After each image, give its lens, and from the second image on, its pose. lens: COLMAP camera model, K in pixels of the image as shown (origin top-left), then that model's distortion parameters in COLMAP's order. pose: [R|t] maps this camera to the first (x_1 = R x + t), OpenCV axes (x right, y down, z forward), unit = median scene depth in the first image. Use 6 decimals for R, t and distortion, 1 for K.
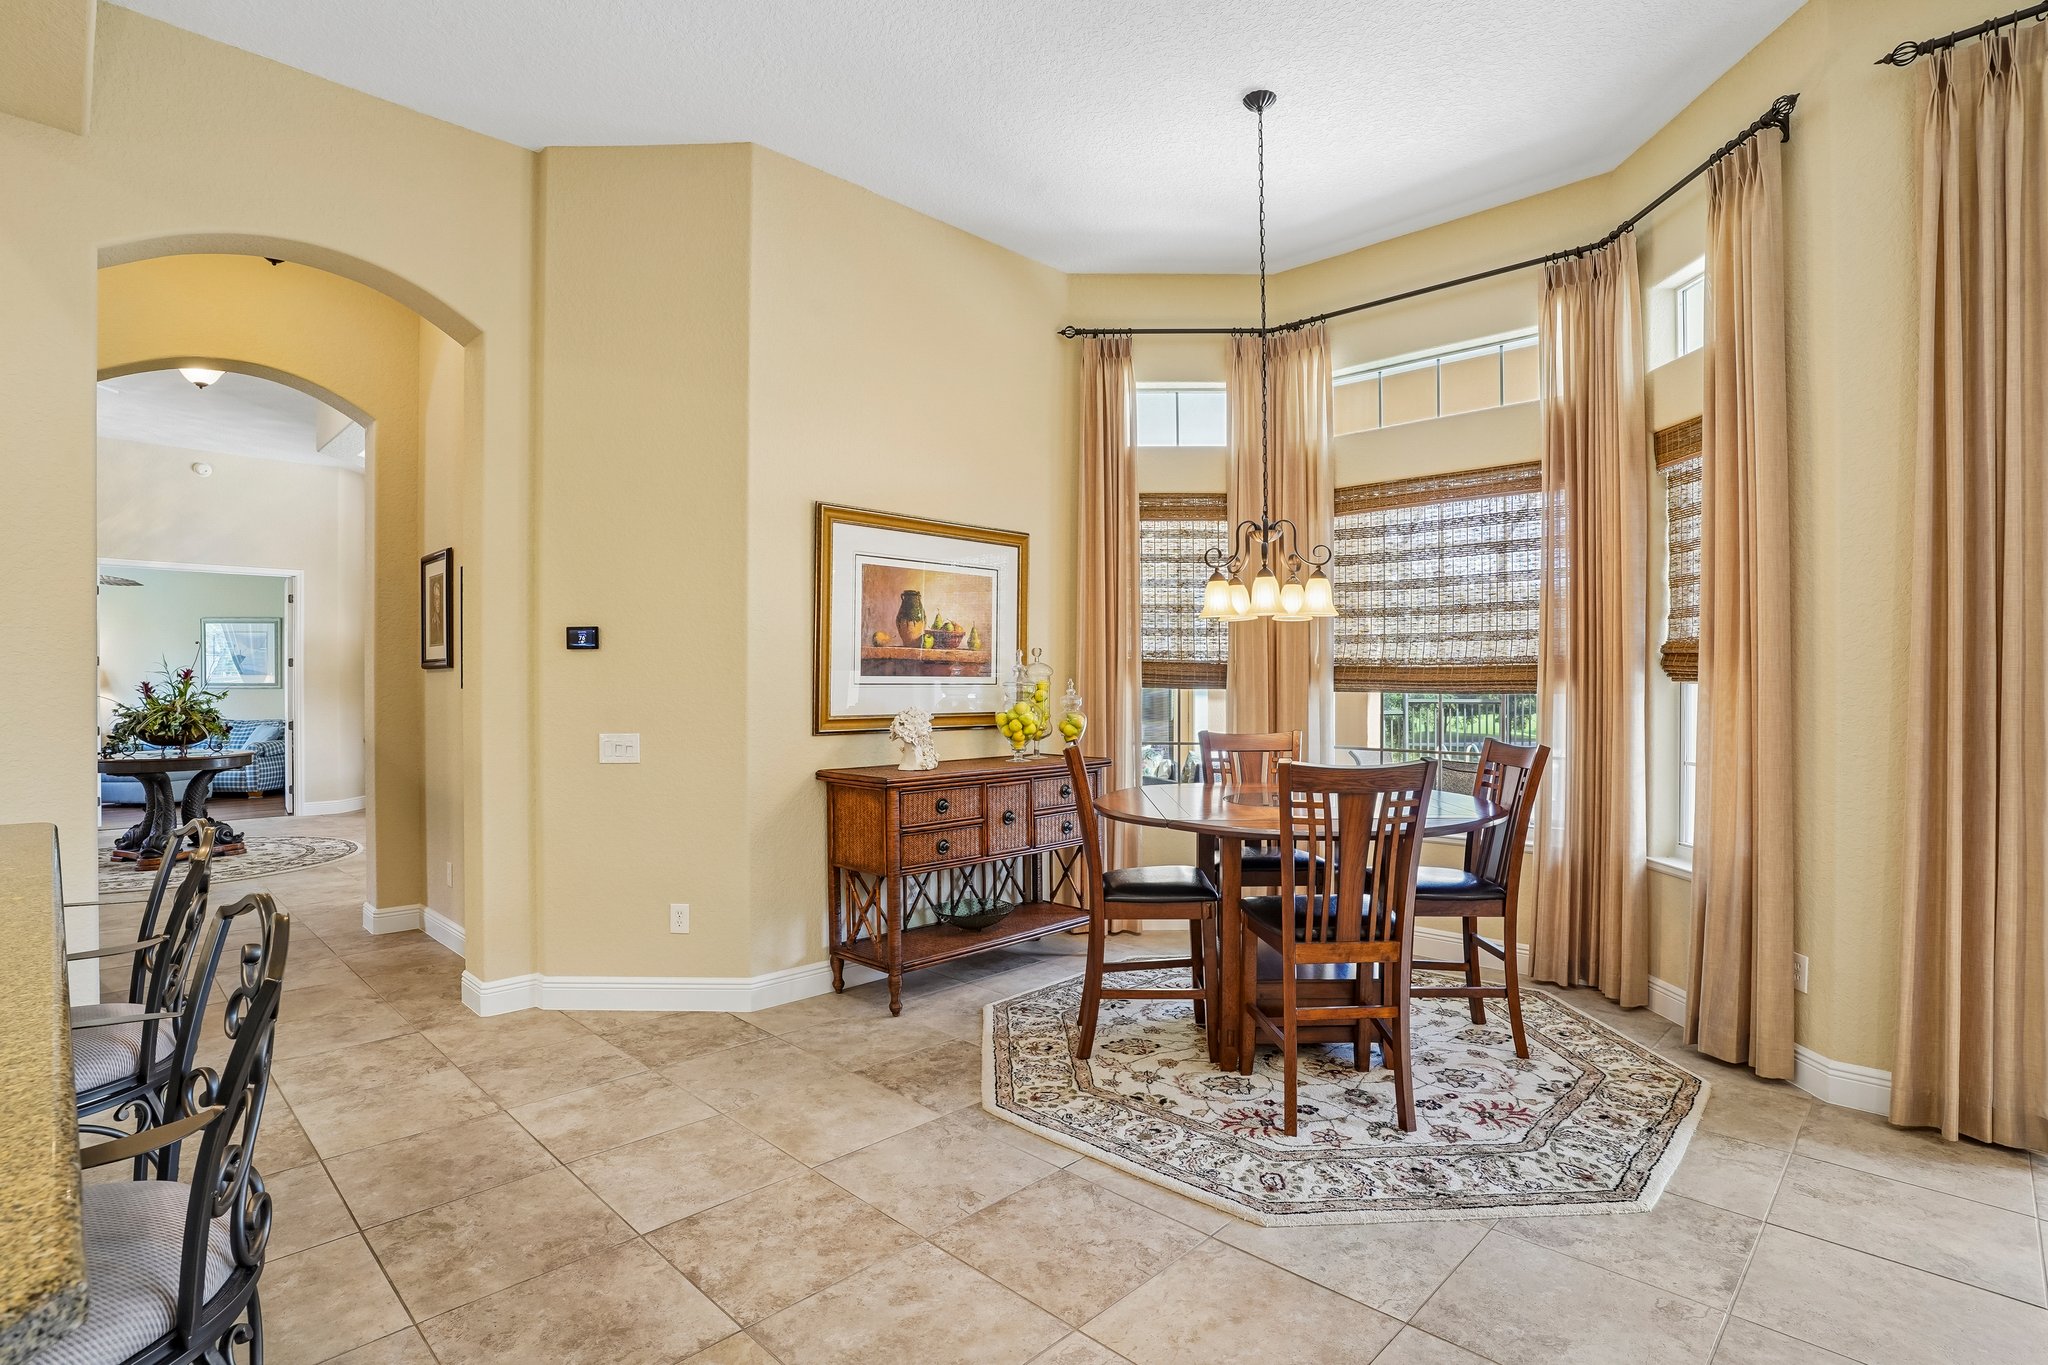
lens RADIAL K [[1006.1, 0, 1015.9], [0, 1006.1, 683.1], [0, 0, 1]] dist [-0.078958, 0.037457]
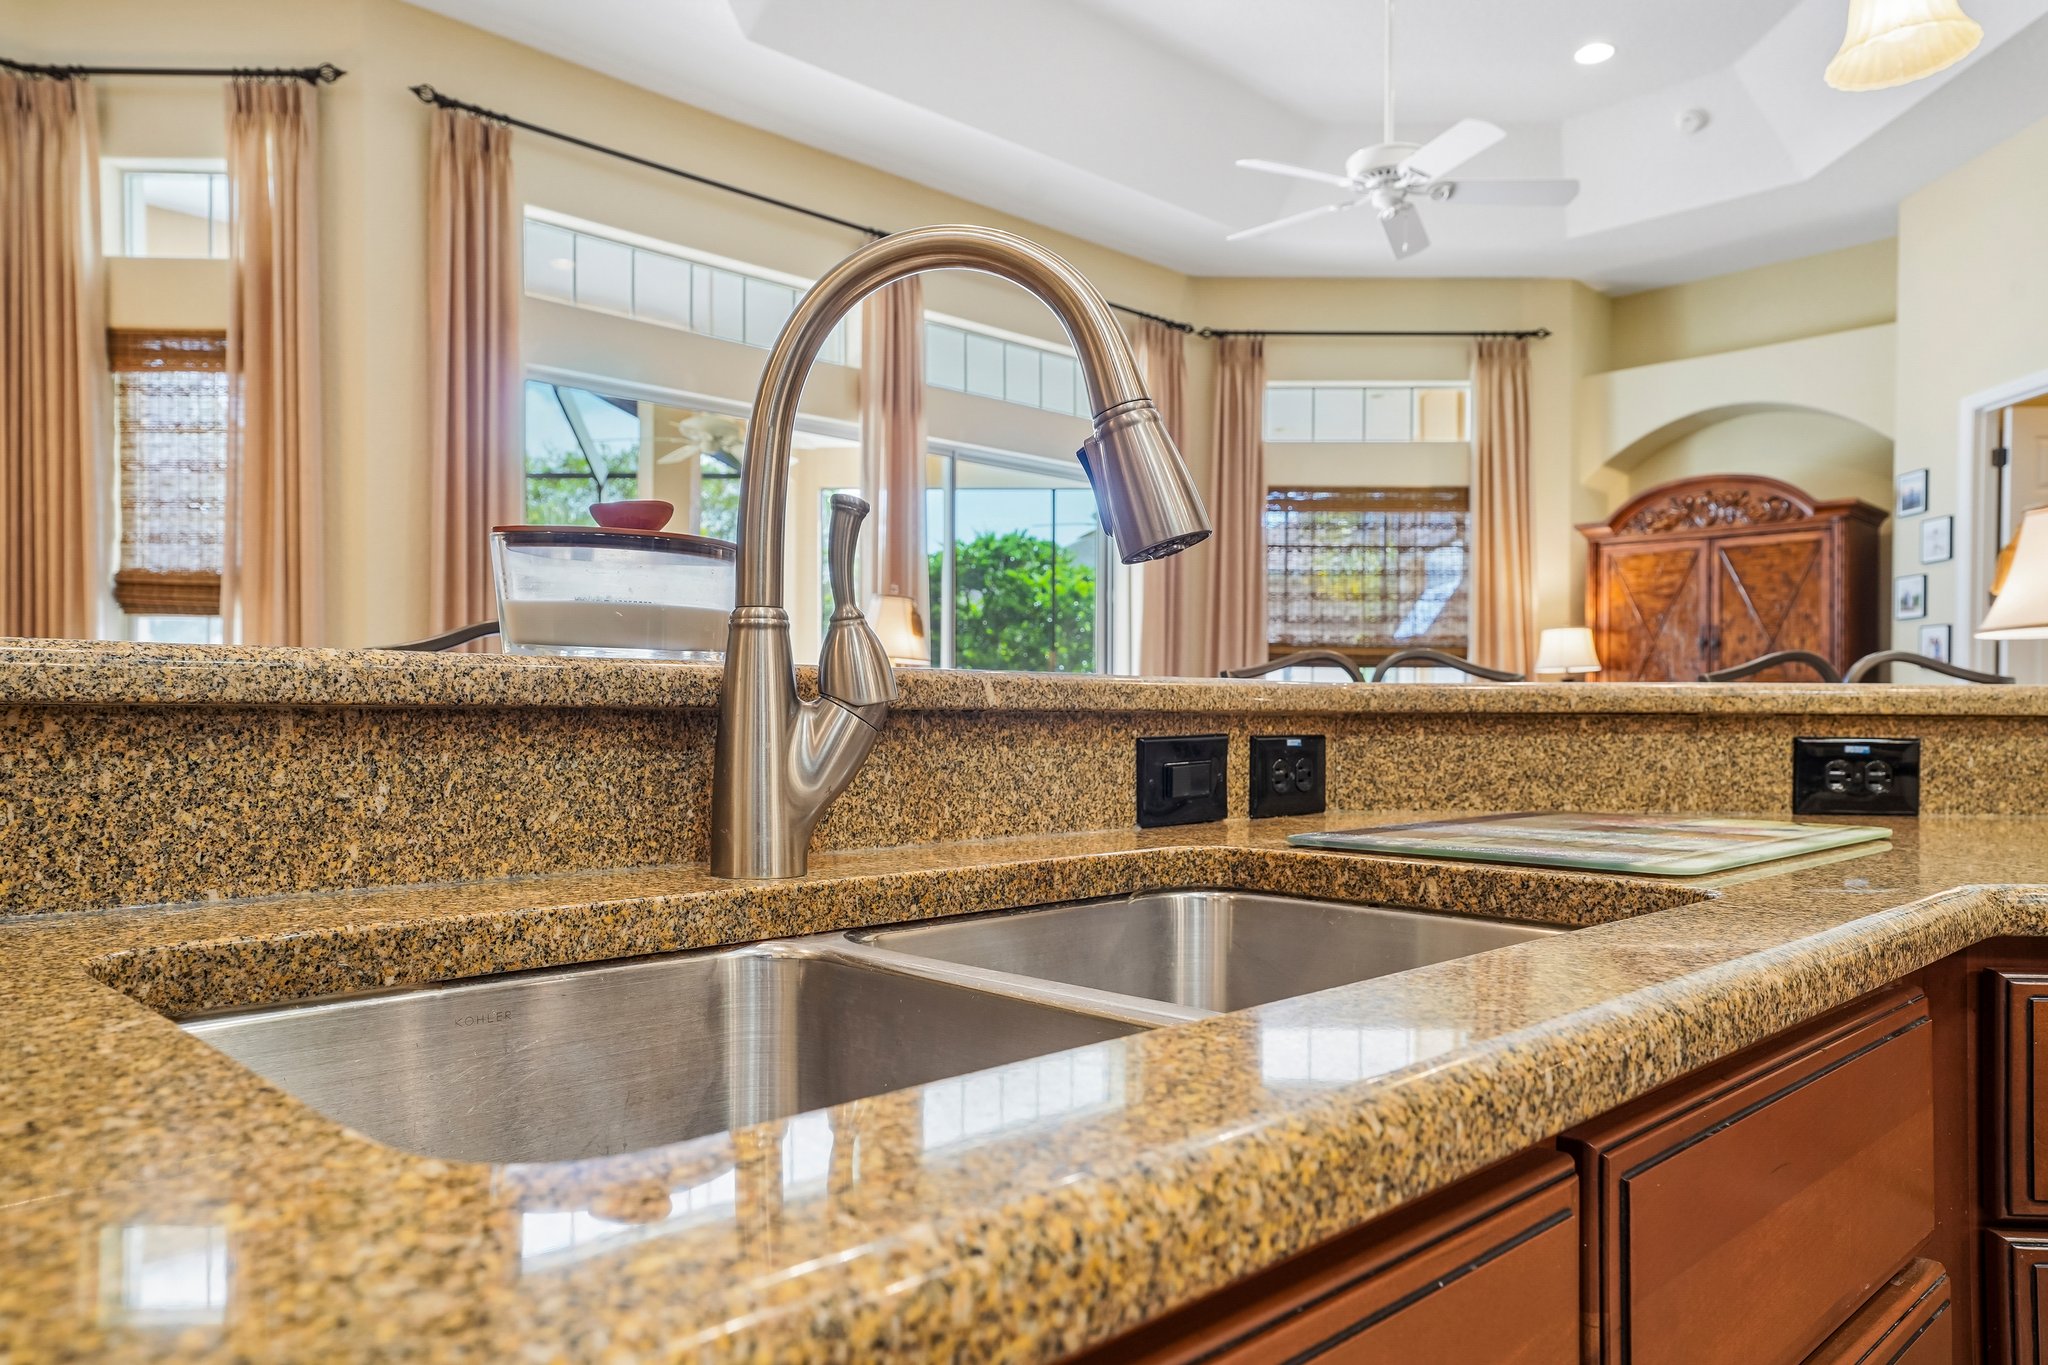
lens RADIAL K [[1408.1, 0, 1042.7], [0, 1408.1, 728.8], [0, 0, 1]] dist [-0.009657, 0.039213]
pose [[0.020330, -0.006740, 0.999771, -0.594546], [0.001575, 0.999976, 0.006709, 0.093856], [-0.999792, 0.001438, 0.020340, 0.141219]]
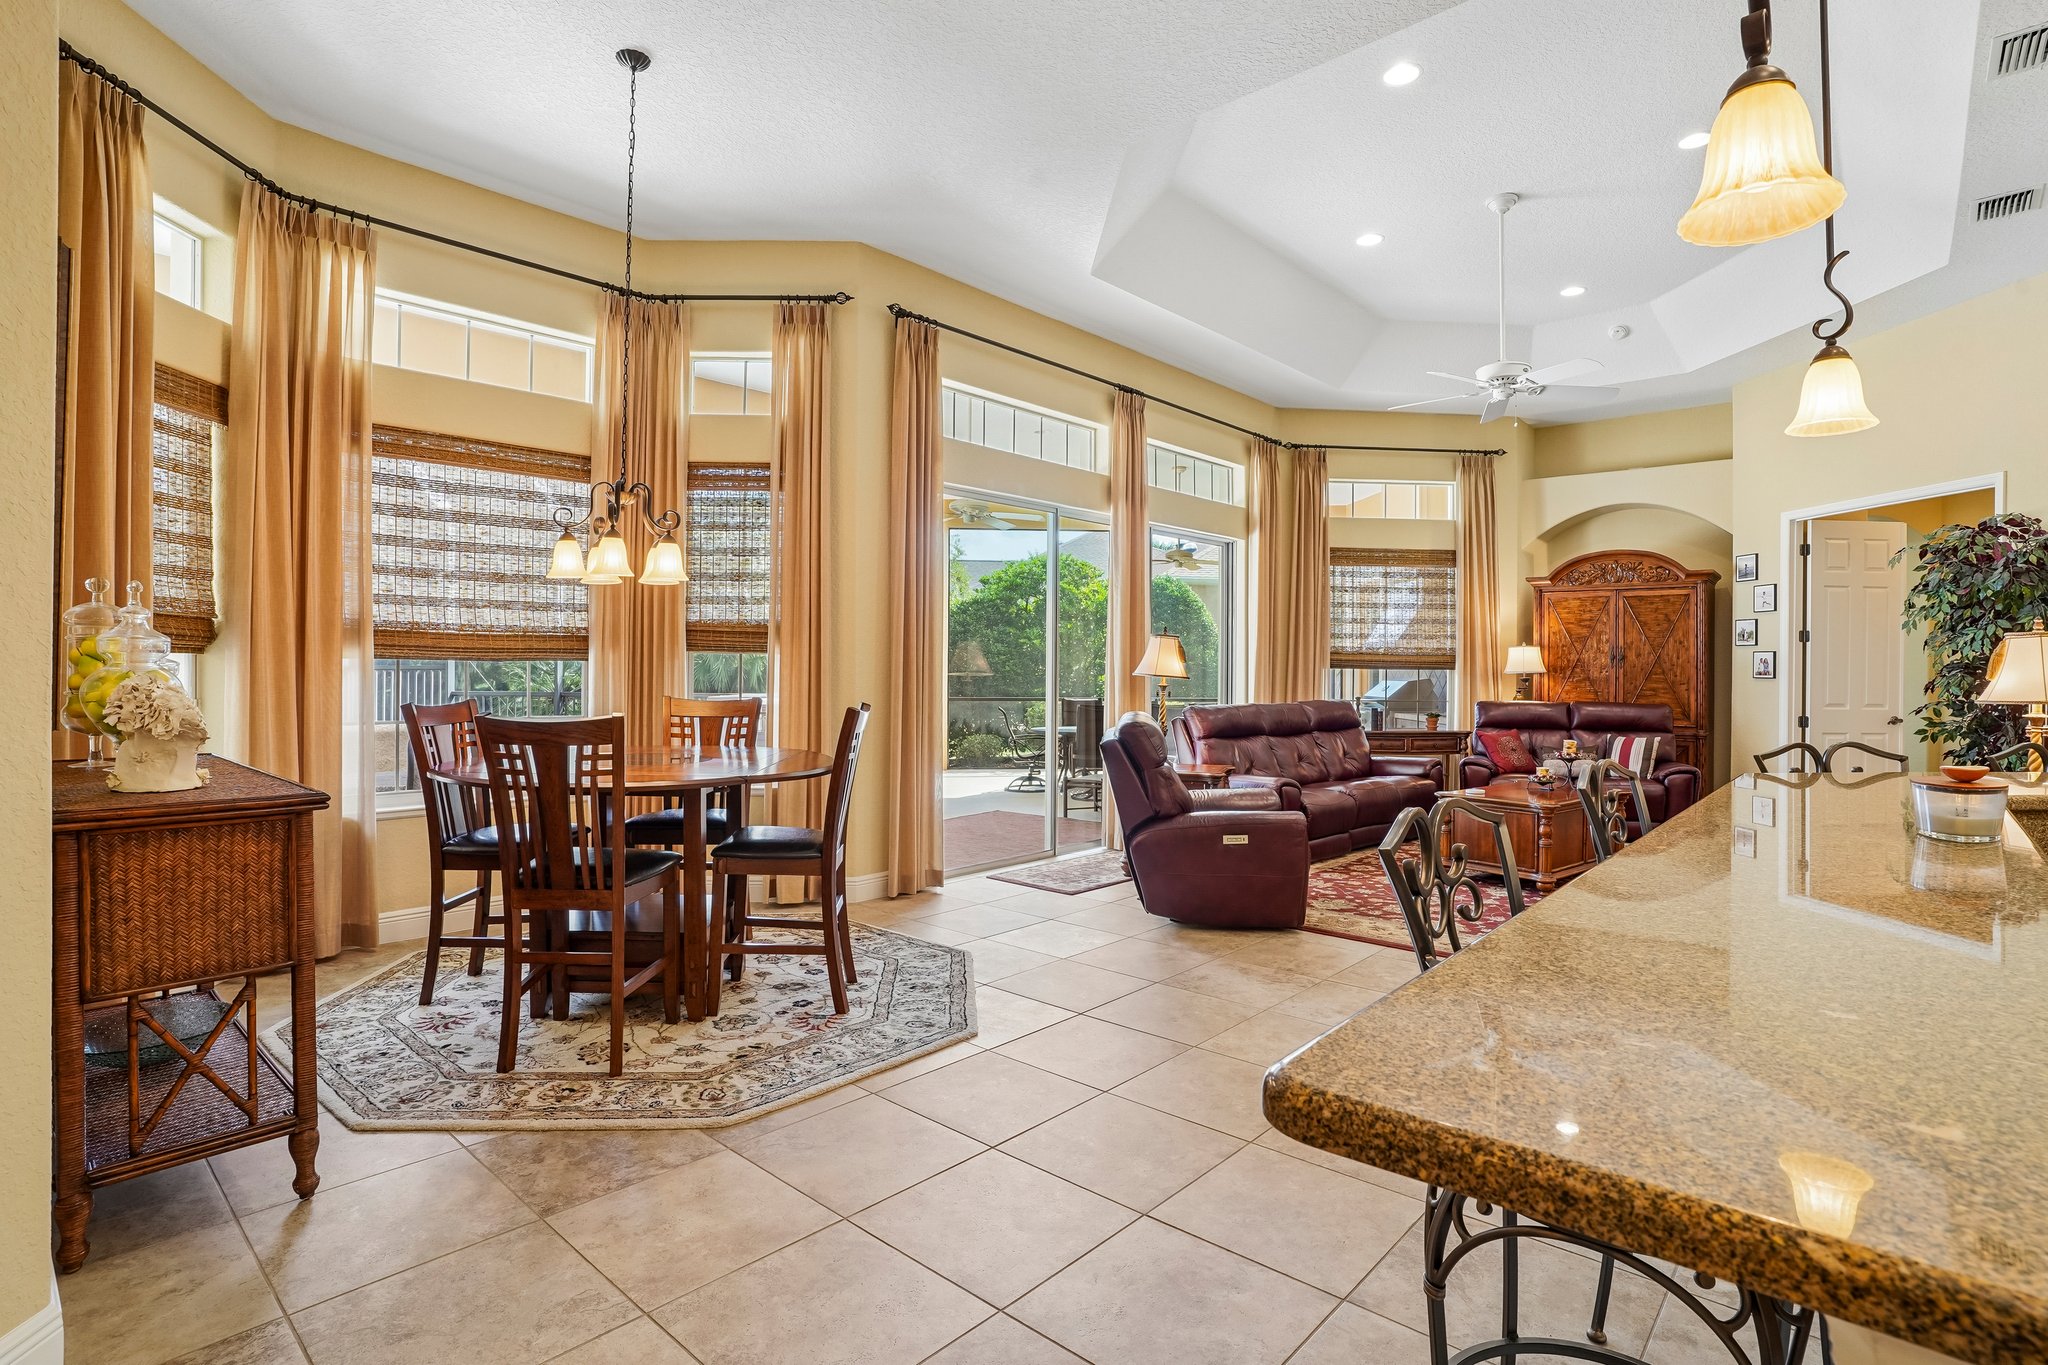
lens RADIAL K [[1012.1, 0, 1025.9], [0, 1012.1, 667.2], [0, 0, 1]] dist [-0.081587, 0.038637]
pose [[-0.038814, -0.001152, 0.999246, -0.705790], [-0.003175, 0.999994, 0.001029, 0.017461], [-0.999241, -0.003132, -0.038818, 0.593743]]
